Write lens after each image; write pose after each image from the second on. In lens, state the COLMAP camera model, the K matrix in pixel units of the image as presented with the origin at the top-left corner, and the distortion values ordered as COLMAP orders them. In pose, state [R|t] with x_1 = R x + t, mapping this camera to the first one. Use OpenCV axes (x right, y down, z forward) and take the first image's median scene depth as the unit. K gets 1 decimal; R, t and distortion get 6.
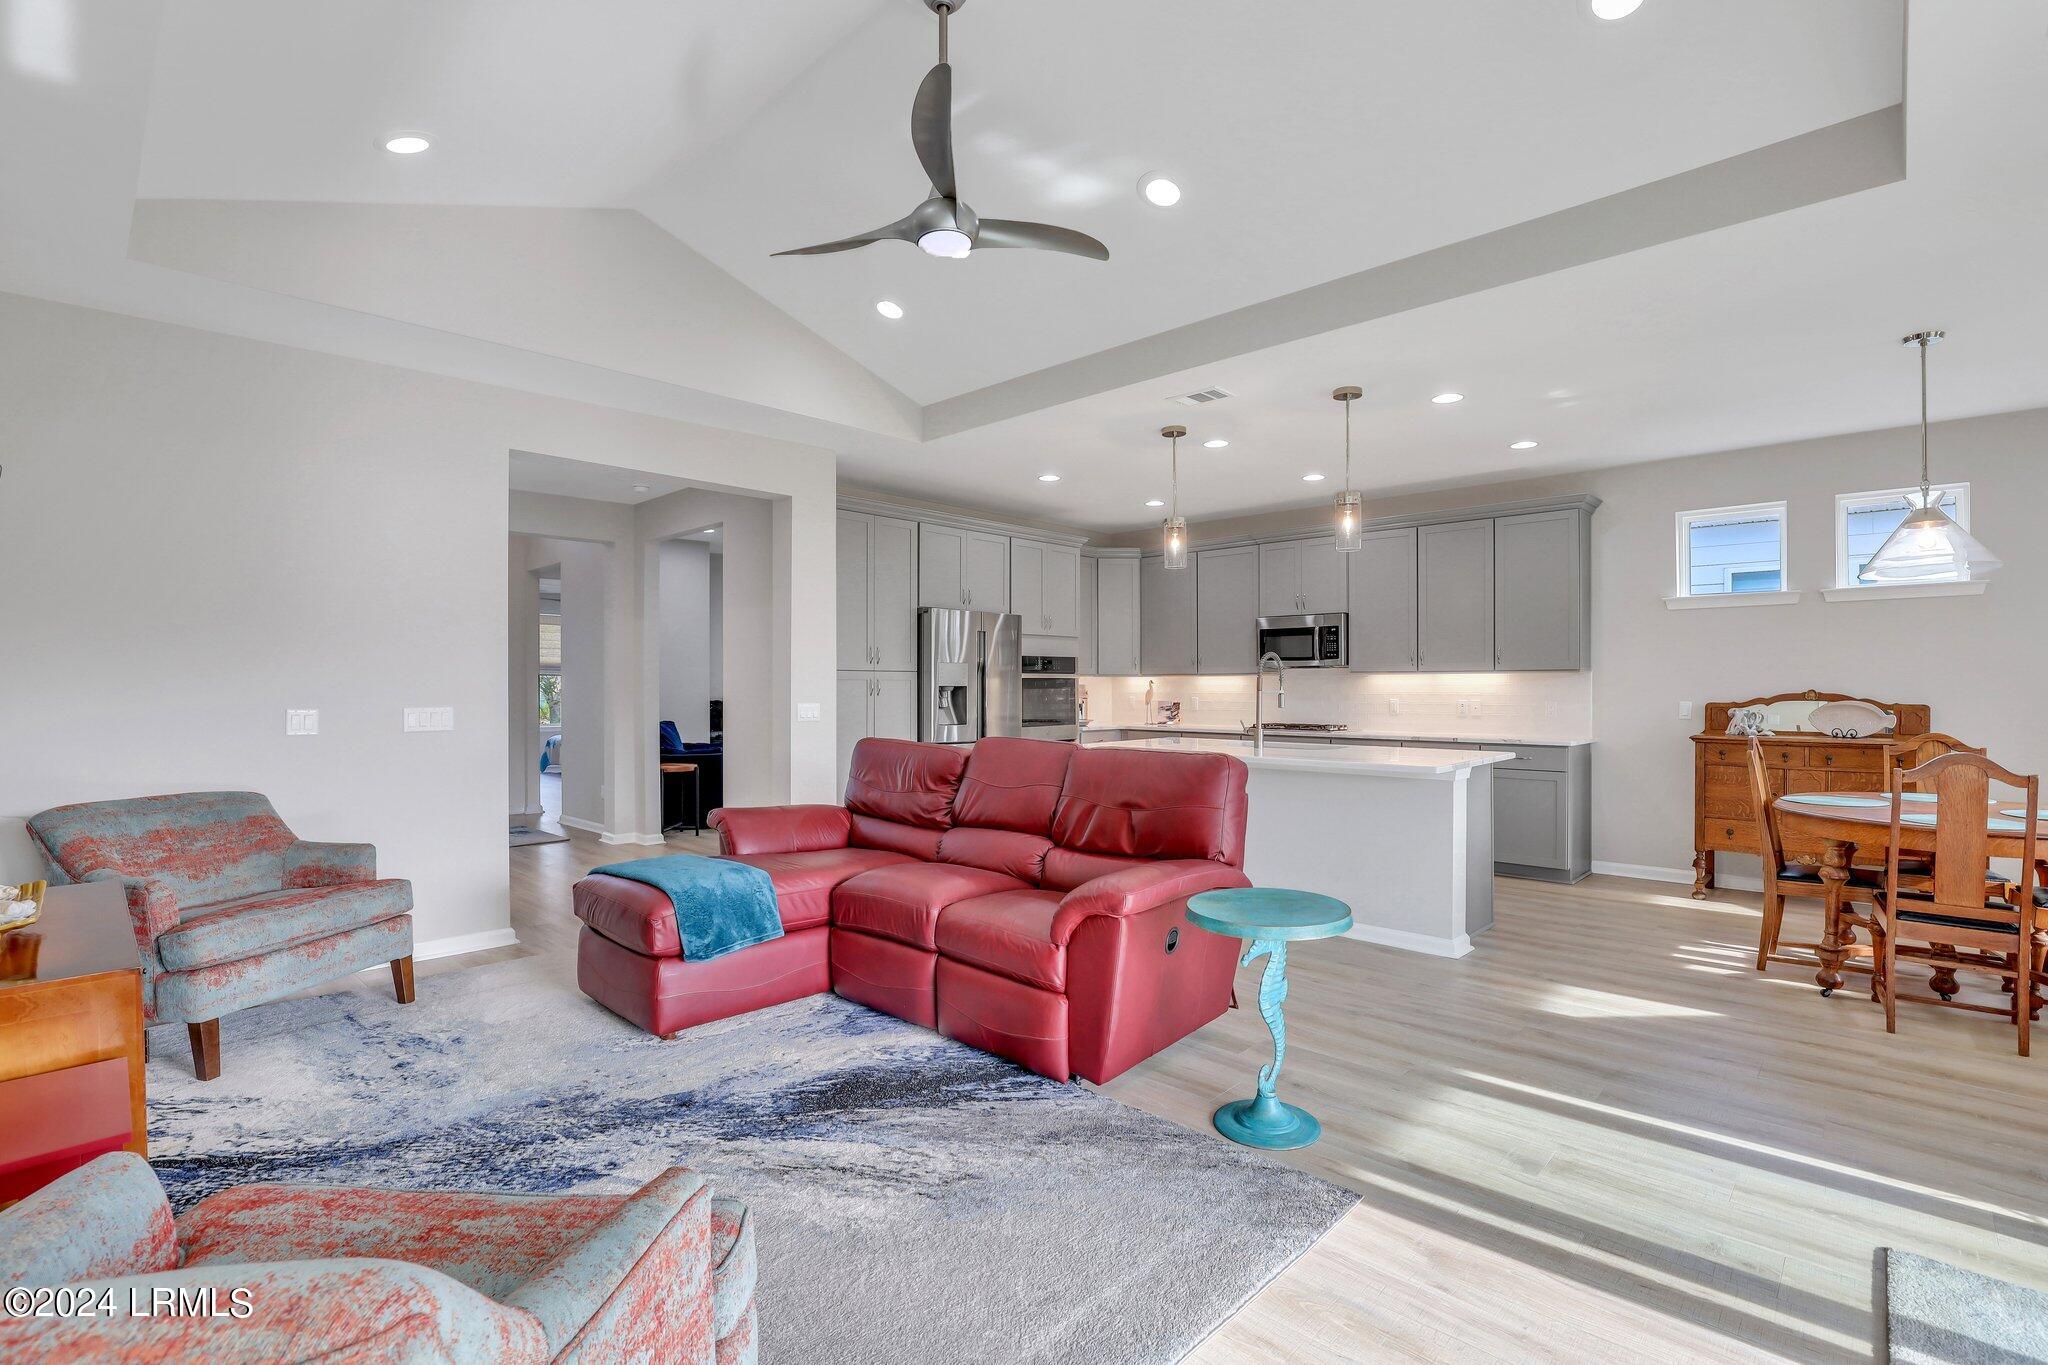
lens RADIAL K [[941.9, 0, 1022.4], [0, 941.9, 685.7], [0, 0, 1]] dist [-0.027472, 0.003184]
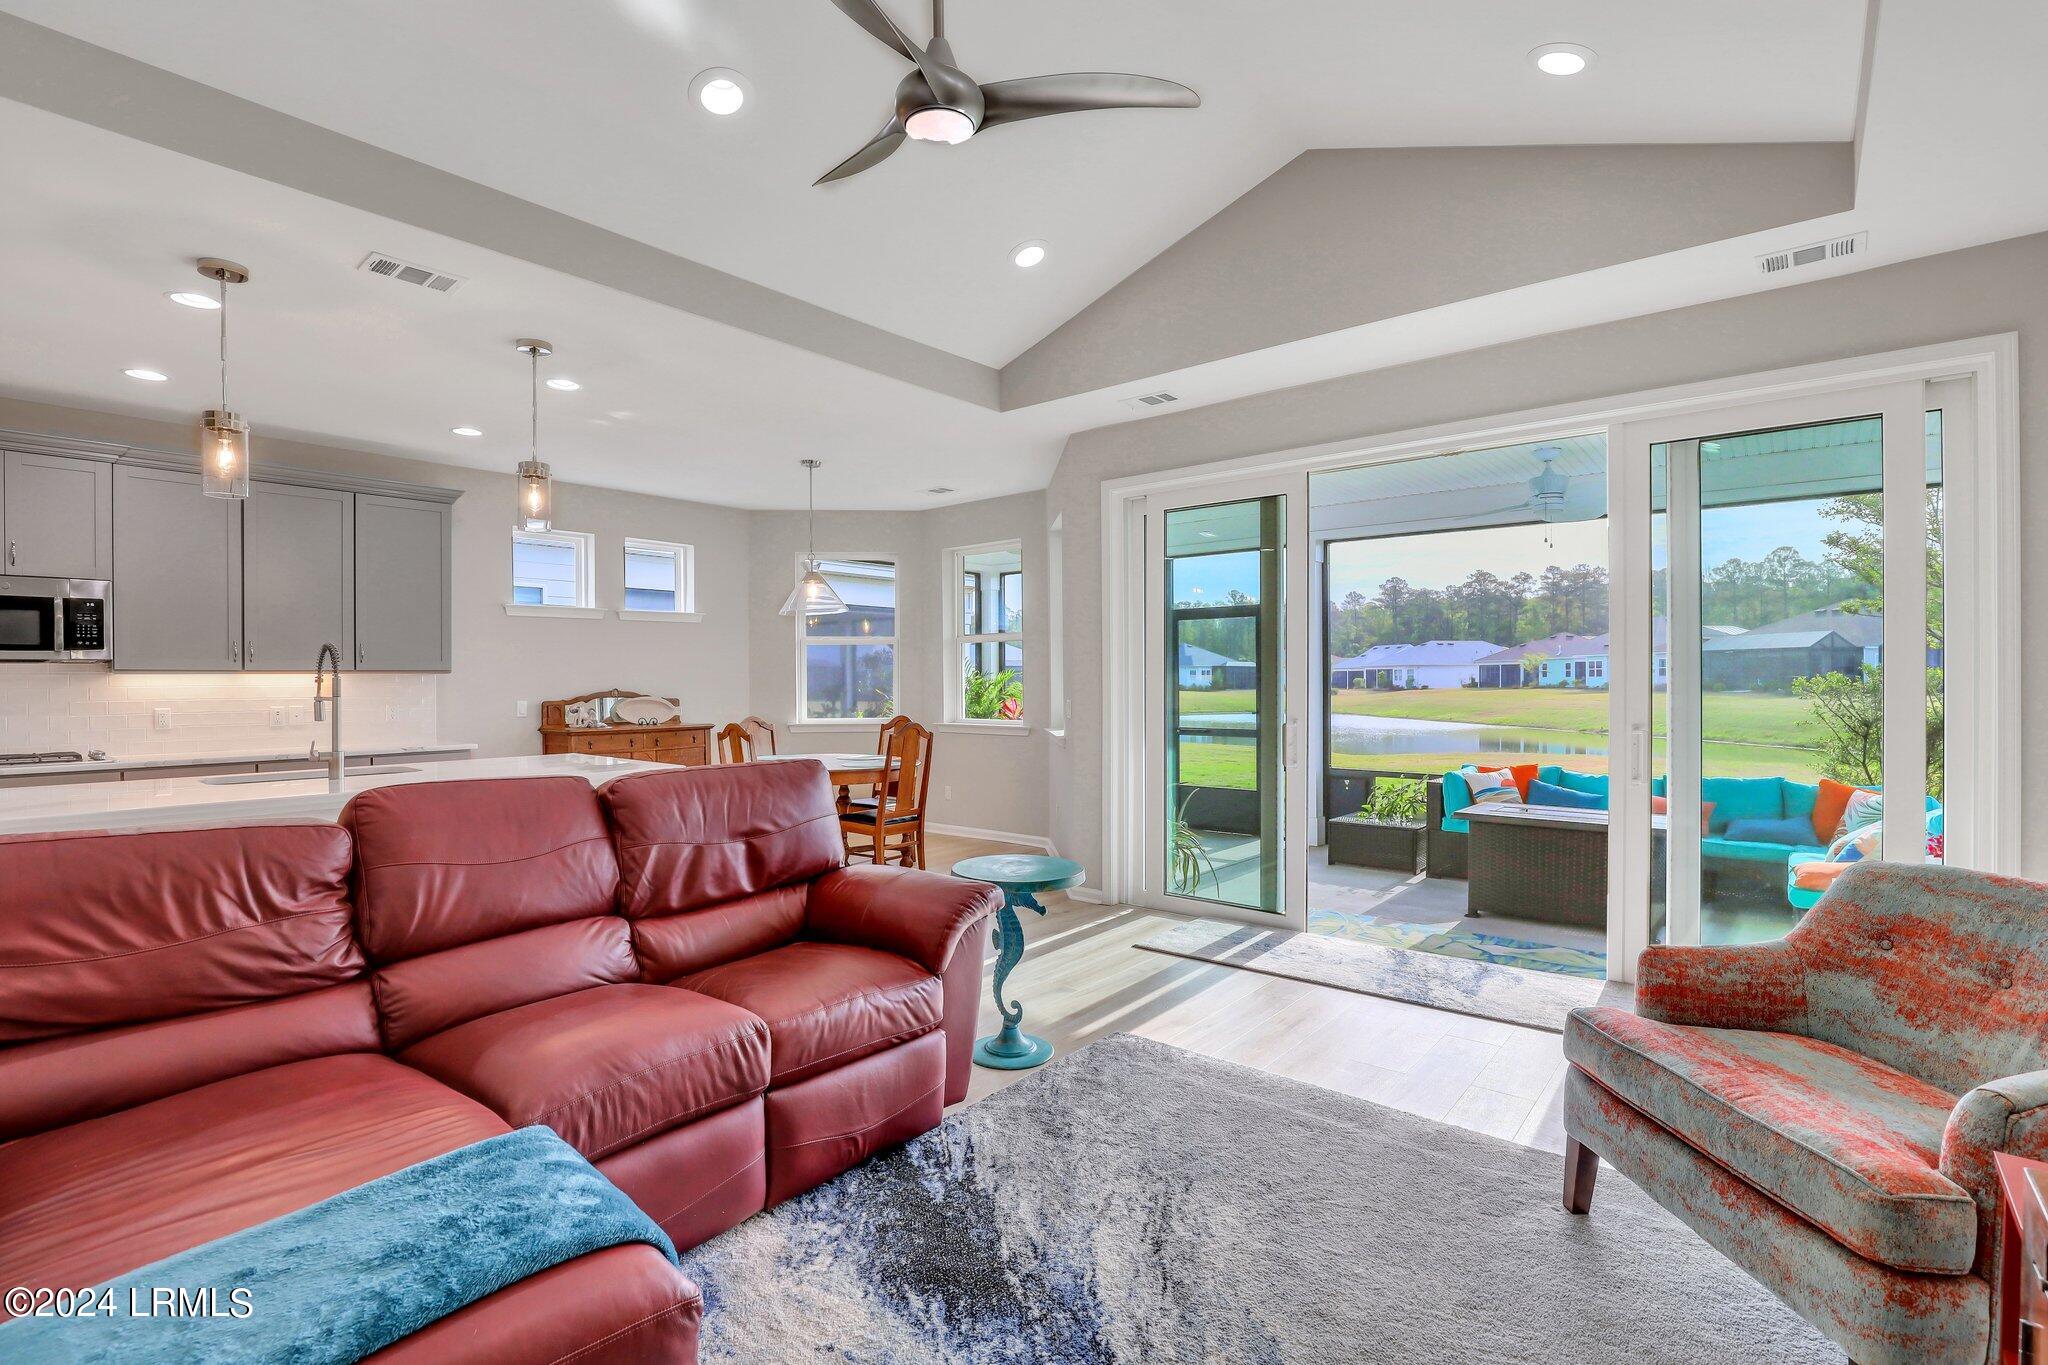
lens RADIAL K [[941.9, 0, 1033.2], [0, 941.9, 692.7], [0, 0, 1]] dist [-0.027472, 0.003184]
pose [[-0.069526, -0.014057, 0.997481, -0.611248], [0.006472, 0.999873, 0.014541, -0.006461], [-0.997559, 0.007467, -0.069426, 0.684617]]
